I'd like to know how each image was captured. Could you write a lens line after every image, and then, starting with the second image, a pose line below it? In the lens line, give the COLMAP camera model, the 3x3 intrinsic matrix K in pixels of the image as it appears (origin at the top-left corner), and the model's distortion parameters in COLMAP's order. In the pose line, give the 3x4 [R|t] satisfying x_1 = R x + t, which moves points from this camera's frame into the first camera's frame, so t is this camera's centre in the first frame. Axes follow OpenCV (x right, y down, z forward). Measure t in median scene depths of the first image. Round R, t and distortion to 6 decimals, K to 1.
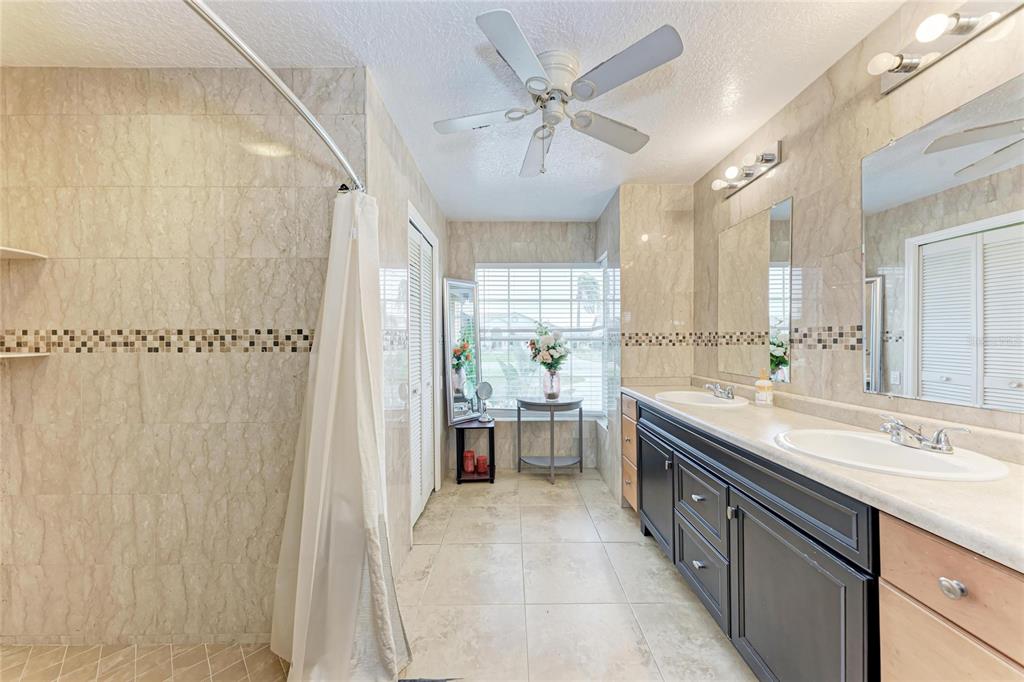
lens RADIAL K [[352.9, 0, 524.5], [0, 352.9, 344.8], [0, 0, 1]] dist [0.012269, -0.002929]
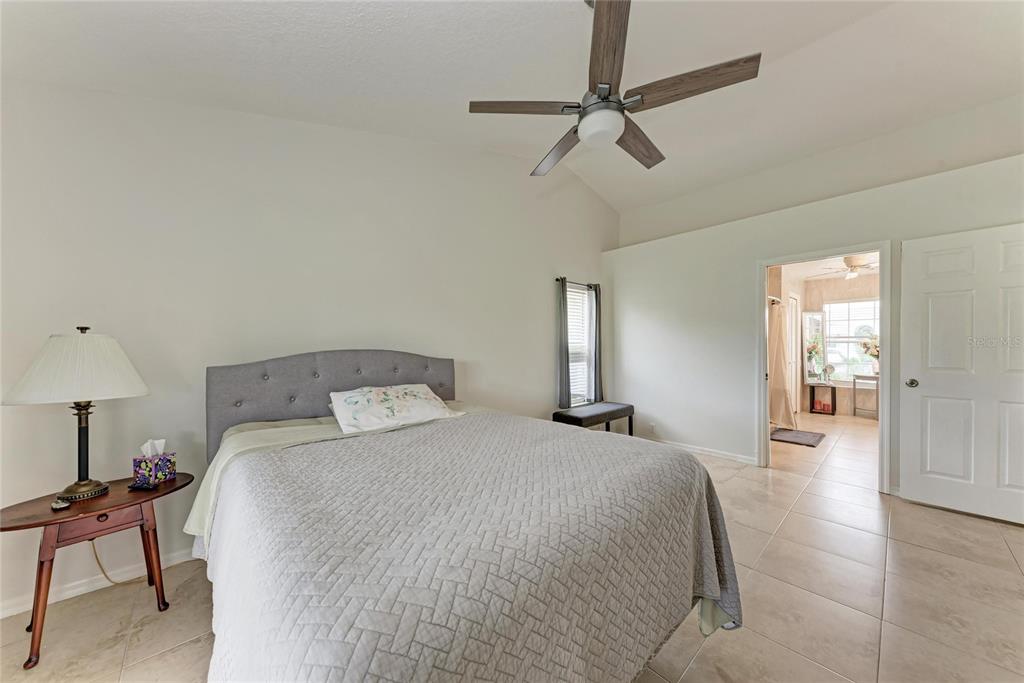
lens RADIAL K [[352.9, 0, 518.6], [0, 352.9, 348.7], [0, 0, 1]] dist [0.012269, -0.002929]
pose [[0.655142, 0.005899, -0.755483, 0.301534], [-0.007577, 0.999971, 0.001237, 0.038961], [0.755468, 0.004914, 0.655167, -1.919569]]
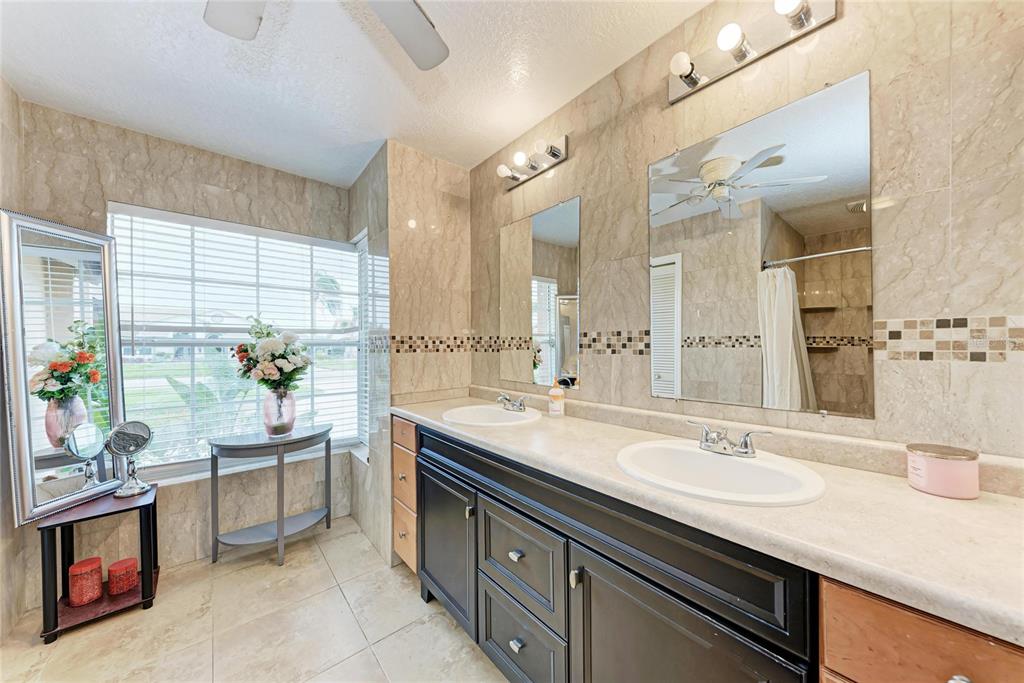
lens RADIAL K [[352.9, 0, 513.8], [0, 352.9, 347.4], [0, 0, 1]] dist [0.012269, -0.002929]
pose [[0.786728, -0.001745, 0.617297, 0.014825], [0.007562, 0.999948, -0.006811, -0.001053], [-0.617253, 0.010027, 0.786700, 0.255892]]
